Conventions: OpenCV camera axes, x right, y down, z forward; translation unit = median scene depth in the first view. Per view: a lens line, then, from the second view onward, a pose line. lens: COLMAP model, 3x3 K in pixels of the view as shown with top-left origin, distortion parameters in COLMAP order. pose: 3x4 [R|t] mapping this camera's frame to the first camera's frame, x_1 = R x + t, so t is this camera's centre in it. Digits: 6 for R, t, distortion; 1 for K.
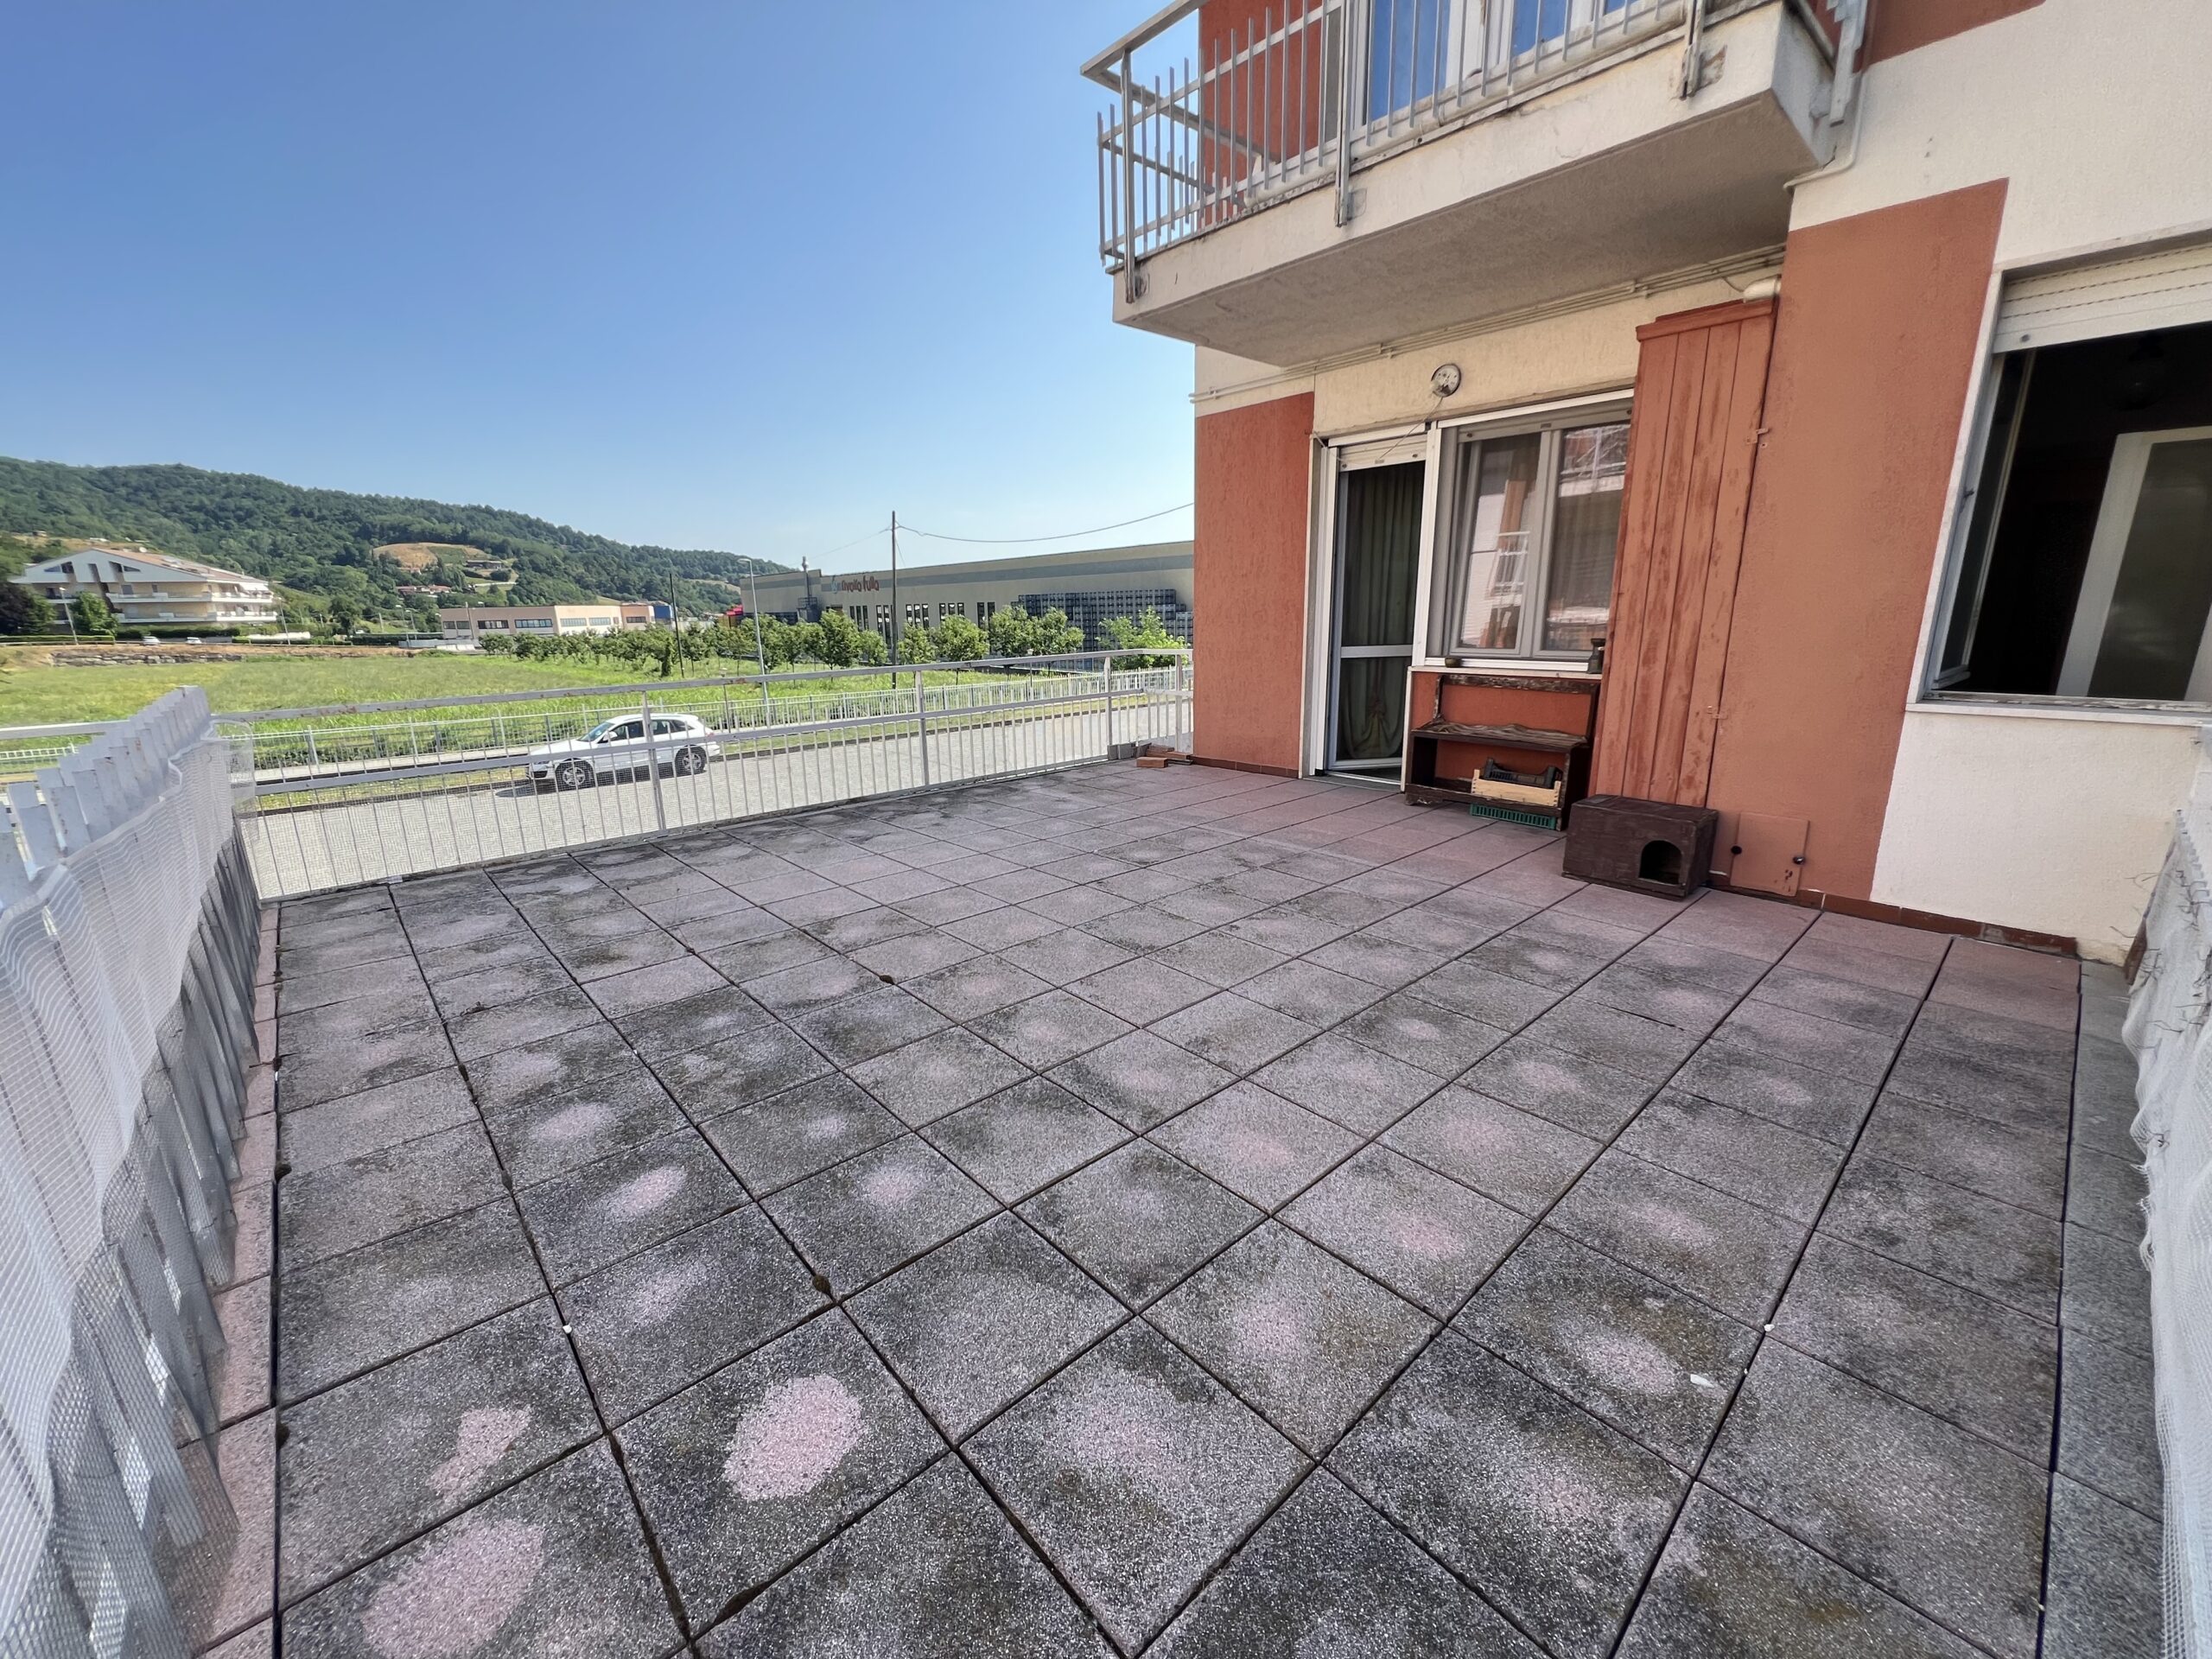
lens RADIAL K [[886.7, 0, 1099.5], [0, 886.7, 824.8], [0, 0, 1]] dist [-0.002407, 0.001043]
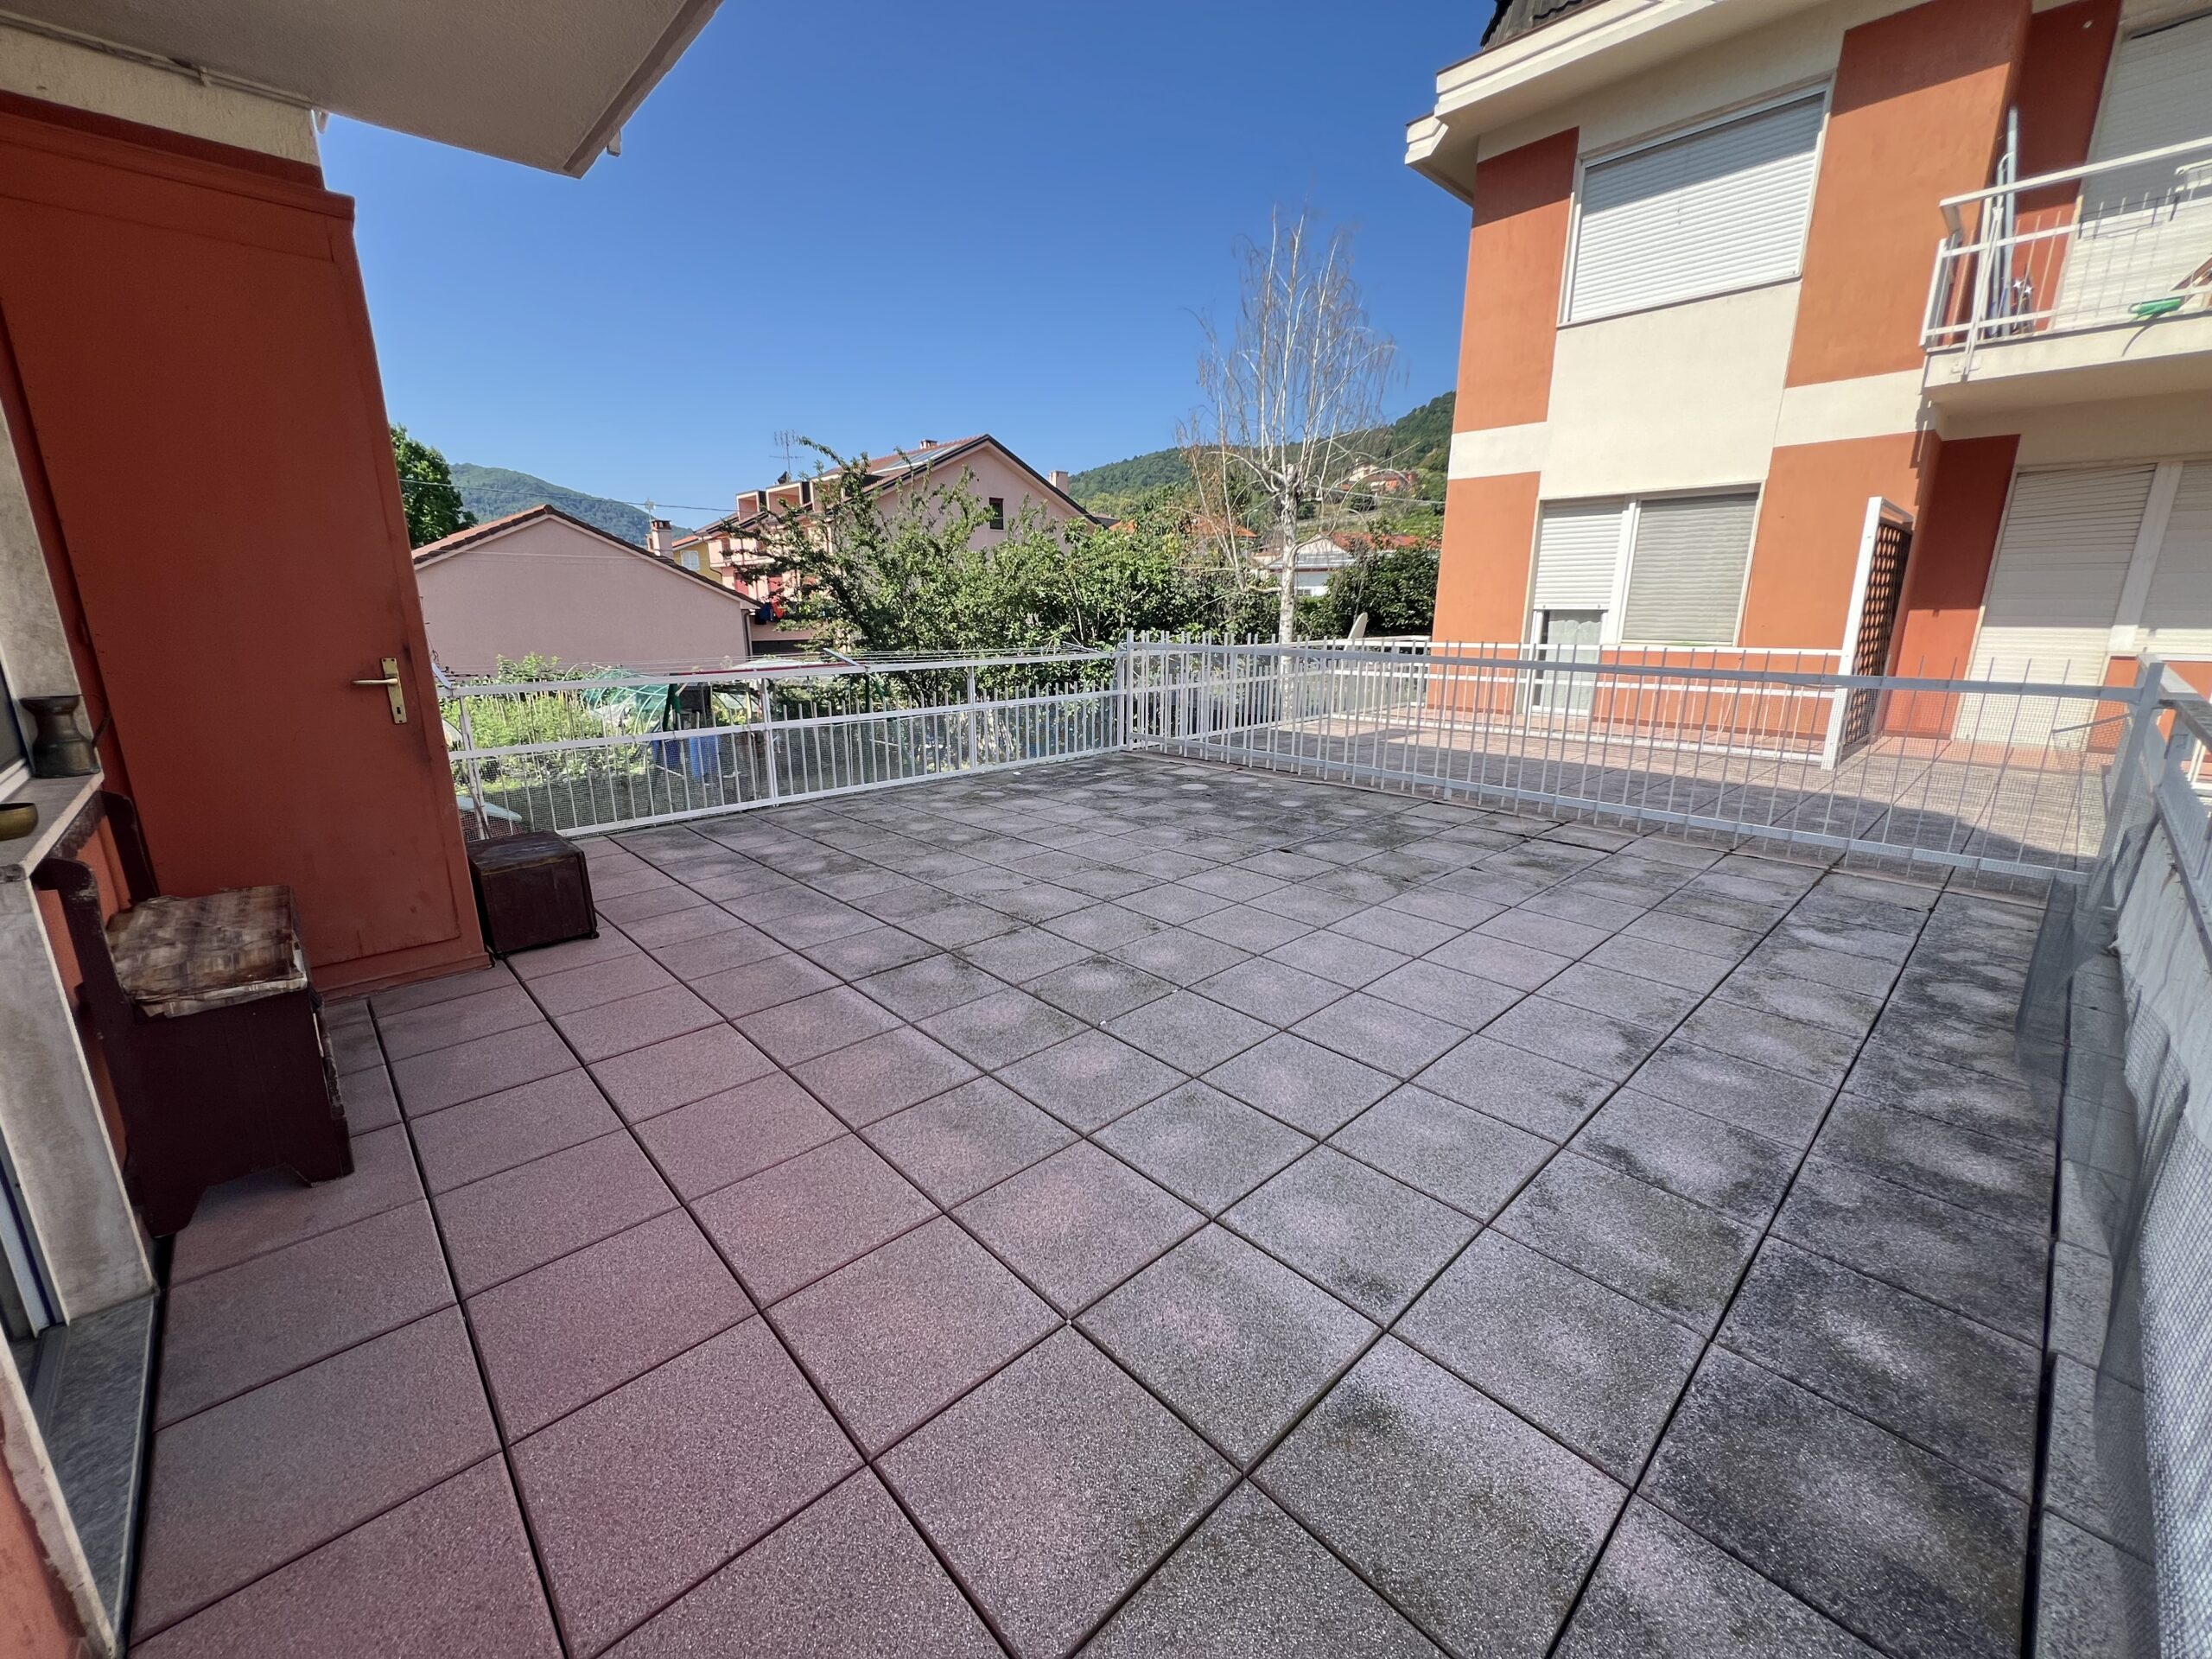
lens RADIAL K [[890.2, 0, 1099.1], [0, 890.2, 825.7], [0, 0, 1]] dist [-0.000599, -0.000103]
pose [[-0.999635, 0.025379, -0.009211, 0.073698], [0.018037, 0.881615, 0.471624, -0.522043], [0.020089, 0.471286, -0.881752, 2.117287]]
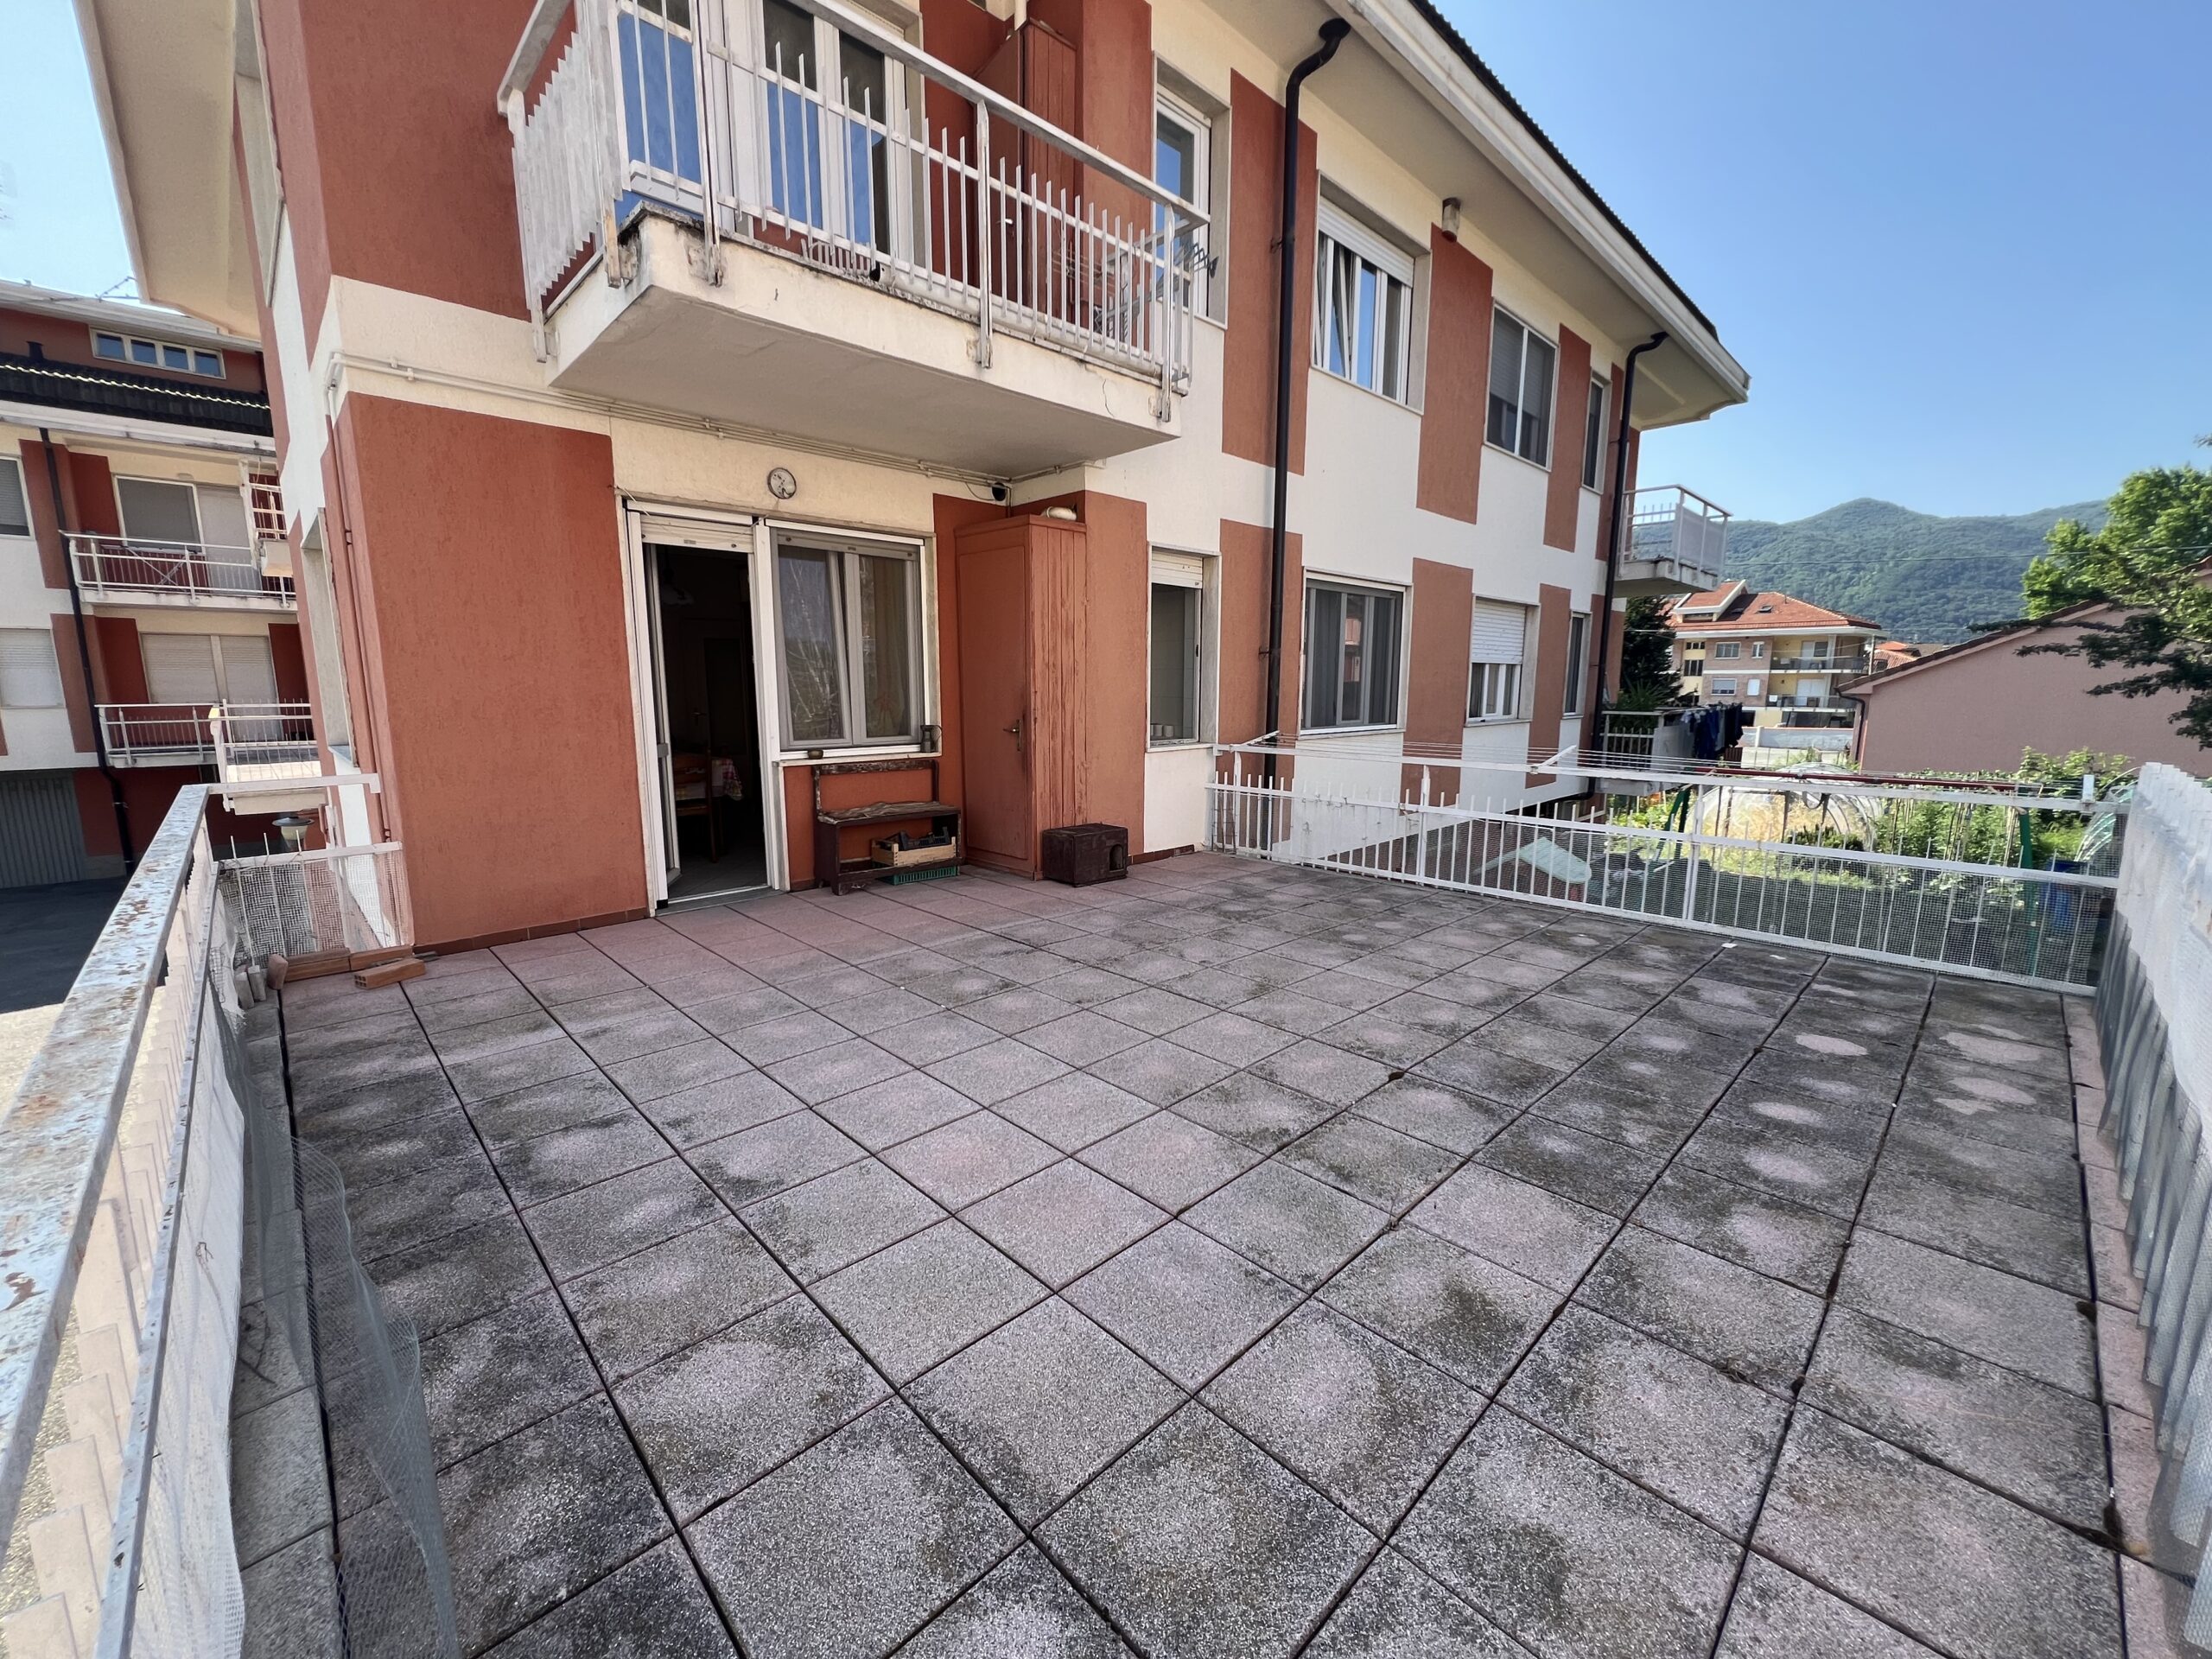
lens RADIAL K [[886.7, 0, 1099.5], [0, 886.7, 824.8], [0, 0, 1]] dist [-0.002407, 0.001043]
pose [[-0.029327, -0.139738, 0.989754, -1.080758], [0.242202, 0.959679, 0.142668, -0.288187], [-0.969782, 0.243905, 0.005700, 1.164102]]
